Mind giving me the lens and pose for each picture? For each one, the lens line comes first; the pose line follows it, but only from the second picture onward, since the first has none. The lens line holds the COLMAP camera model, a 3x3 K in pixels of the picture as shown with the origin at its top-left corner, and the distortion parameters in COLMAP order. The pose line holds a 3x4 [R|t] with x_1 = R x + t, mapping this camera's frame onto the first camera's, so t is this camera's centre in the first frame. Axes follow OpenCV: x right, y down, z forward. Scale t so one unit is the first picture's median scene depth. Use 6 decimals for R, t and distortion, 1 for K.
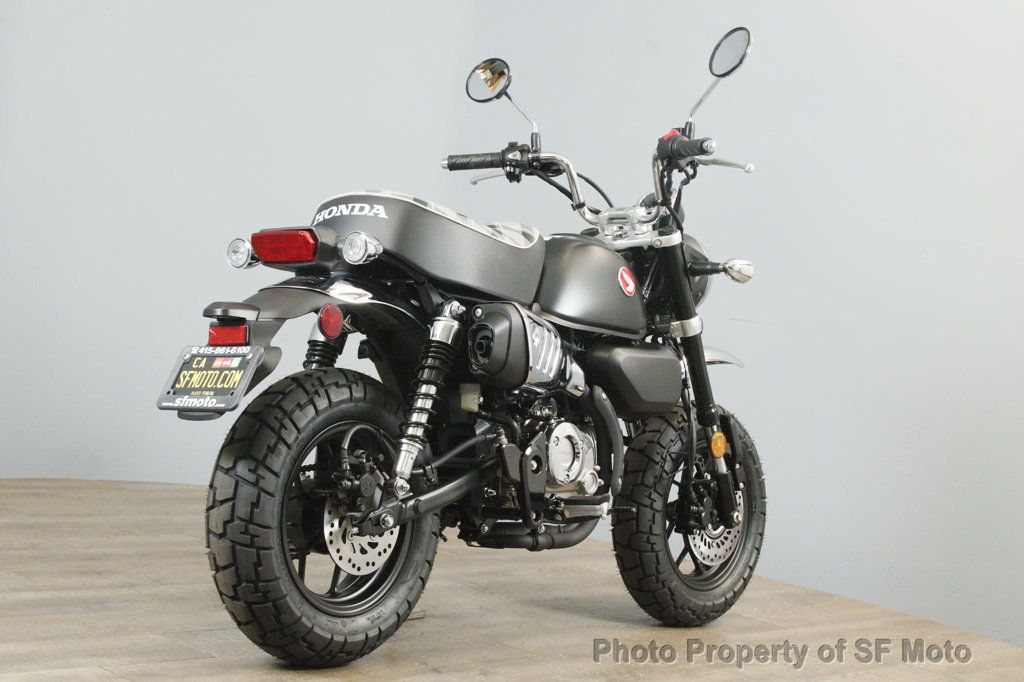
lens RADIAL K [[2043.5, 0, 511.0], [0, 2043.5, 340.4], [0, 0, 1]] dist [-0.142242, 0.000000]
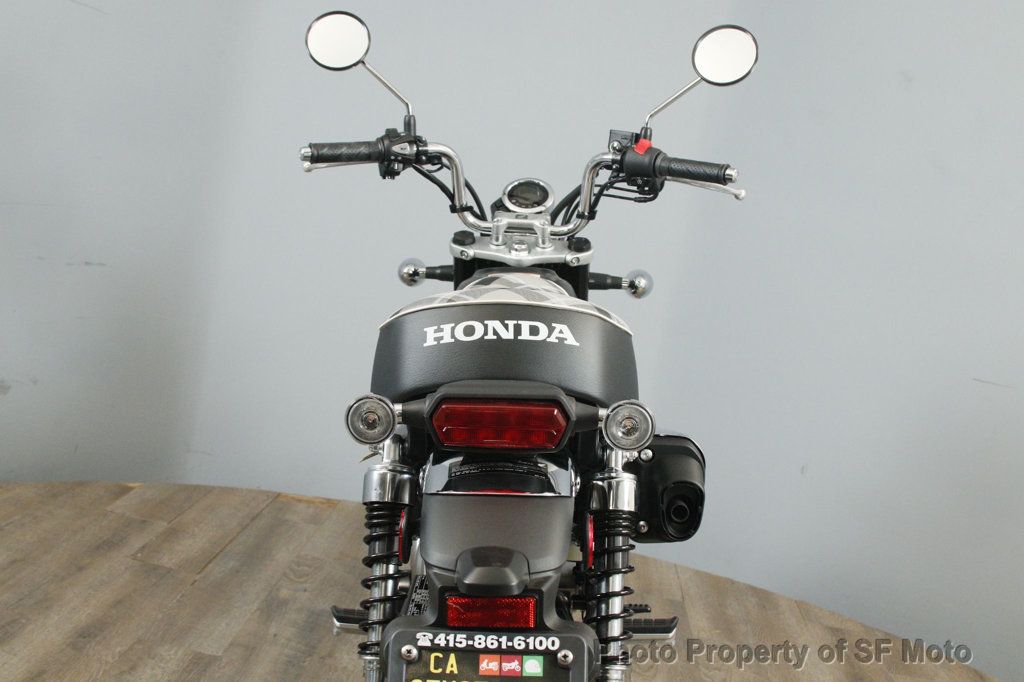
lens RADIAL K [[1339.7, 0, 507.0], [0, 1339.7, 341.8], [0, 0, 1]] dist [-0.154539, 0.000000]
pose [[0.798066, -0.090574, 0.595724, -0.333349], [-0.037483, 0.979262, 0.199101, -0.144837], [-0.601403, -0.181226, 0.778120, 0.668248]]
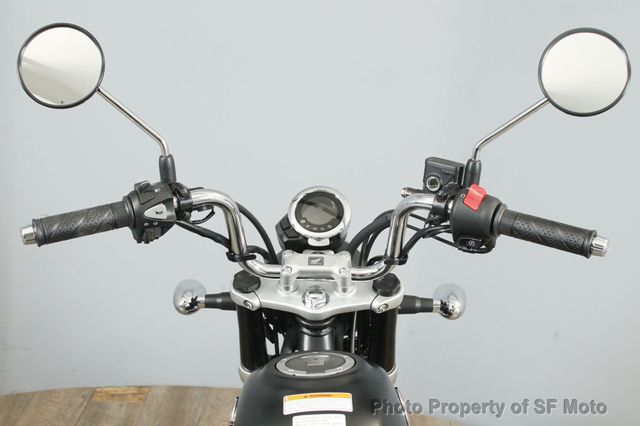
lens RADIAL K [[837.3, 0, 327.0], [0, 837.3, 211.6], [0, 0, 1]] dist [-0.154539, 0.000000]
pose [[0.752955, -0.240372, 0.612601, -0.131325], [-0.000192, 0.930822, 0.365472, -0.213470], [-0.658072, -0.275302, 0.700821, 0.949159]]
